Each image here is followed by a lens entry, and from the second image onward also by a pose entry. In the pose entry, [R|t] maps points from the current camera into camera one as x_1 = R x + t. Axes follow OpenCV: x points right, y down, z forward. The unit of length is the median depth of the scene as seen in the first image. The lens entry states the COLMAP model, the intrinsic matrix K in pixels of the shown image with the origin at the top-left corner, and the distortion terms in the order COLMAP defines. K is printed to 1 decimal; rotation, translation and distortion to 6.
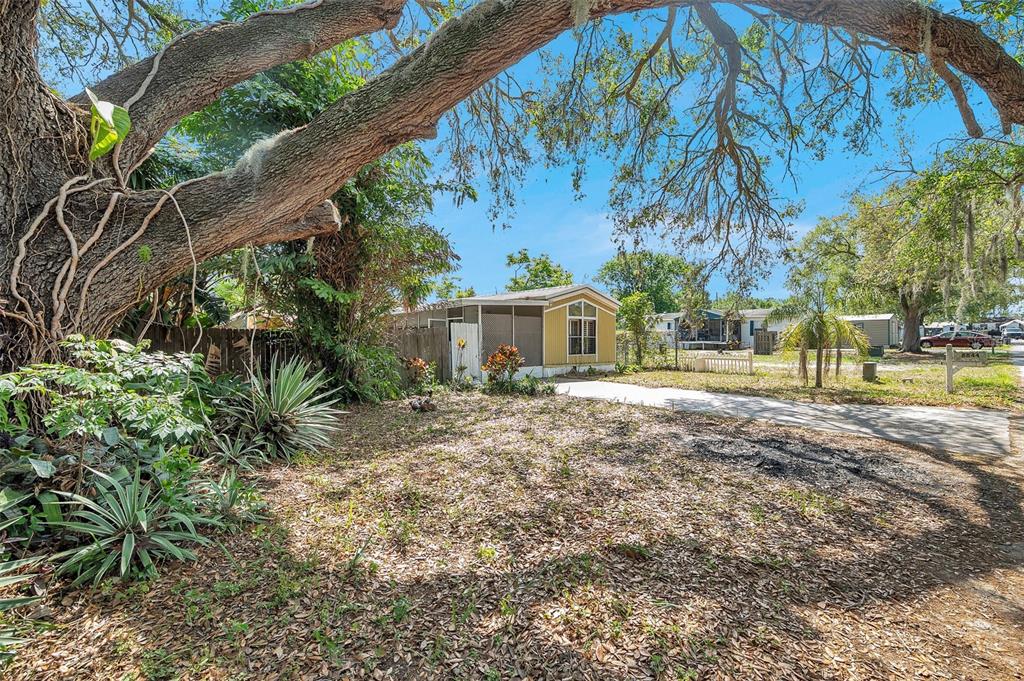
lens RADIAL K [[425.1, 0, 512.0], [0, 425.1, 340.5], [0, 0, 1]] dist [0.000157, 0.000004]
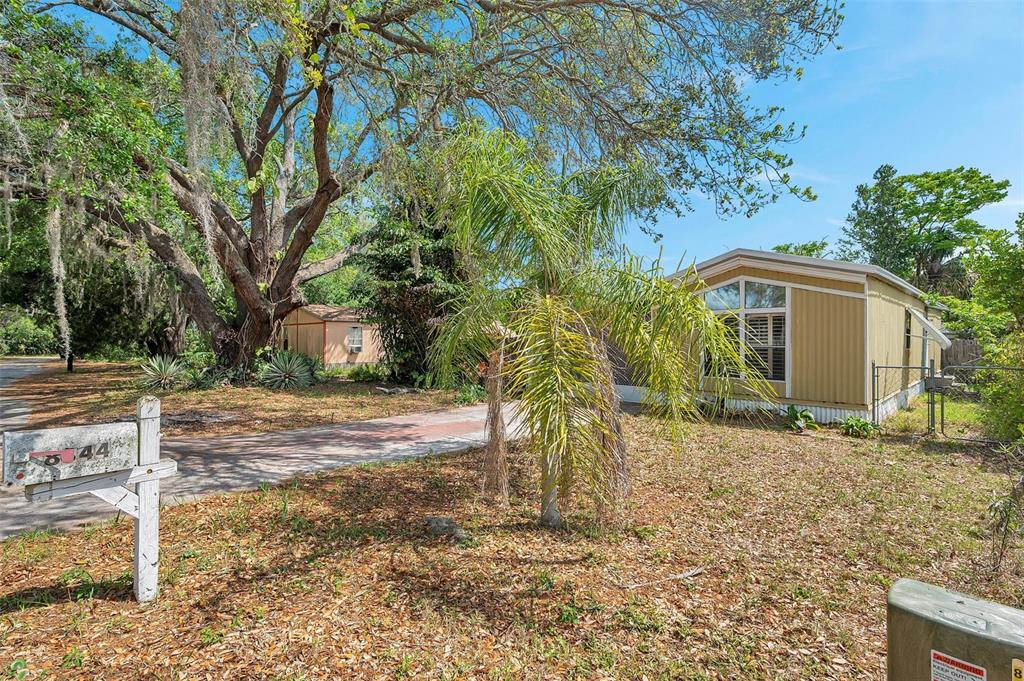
lens RADIAL K [[462.6, 0, 512.0], [0, 462.6, 340.5], [0, 0, 1]] dist [-0.001912, -0.000144]
pose [[0.042169, -0.003847, -0.999103, 0.757769], [-0.008163, 0.999958, -0.004195, -0.010935], [0.999077, 0.008333, 0.042136, 0.692986]]
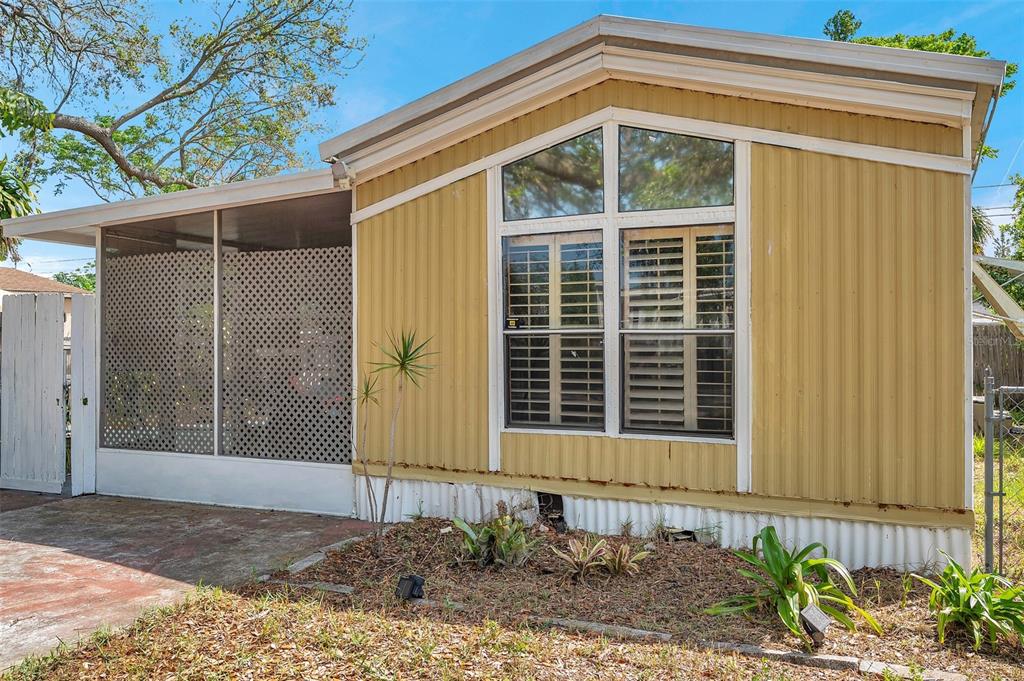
lens RADIAL K [[868.8, 0, 512.0], [0, 868.8, 340.5], [0, 0, 1]] dist [-0.006391, 0.006499]
pose [[0.379787, -0.003984, -0.925065, 0.484540], [-0.000940, 0.999989, -0.004693, -0.002878], [0.925073, 0.002652, 0.379779, 0.843796]]
